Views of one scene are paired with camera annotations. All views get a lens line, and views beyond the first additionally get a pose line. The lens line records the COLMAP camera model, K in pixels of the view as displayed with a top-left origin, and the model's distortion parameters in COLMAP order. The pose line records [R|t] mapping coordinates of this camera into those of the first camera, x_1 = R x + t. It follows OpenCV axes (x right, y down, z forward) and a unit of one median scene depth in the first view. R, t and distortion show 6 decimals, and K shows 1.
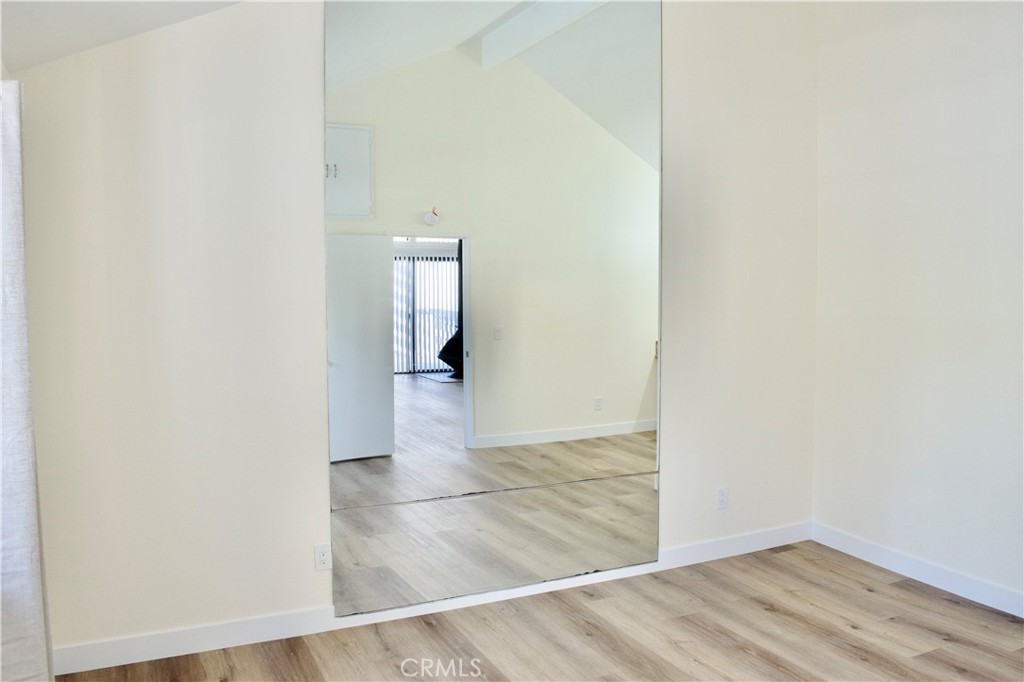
lens RADIAL K [[818.2, 0, 515.5], [0, 818.2, 344.8], [0, 0, 1]] dist [-0.077560, 0.011498]
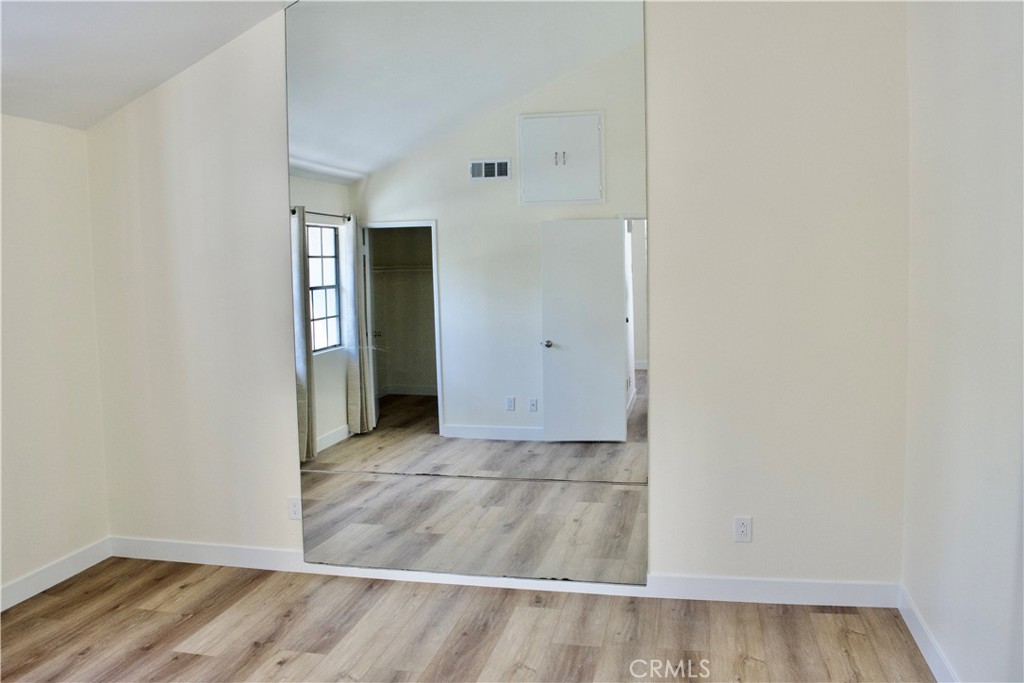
lens RADIAL K [[818.2, 0, 520.8], [0, 818.2, 342.4], [0, 0, 1]] dist [-0.077560, 0.011498]
pose [[0.793735, 0.049998, -0.606206, 0.637911], [-0.030900, 0.998644, 0.041905, -0.035633], [0.607479, -0.014530, 0.794203, 0.230981]]
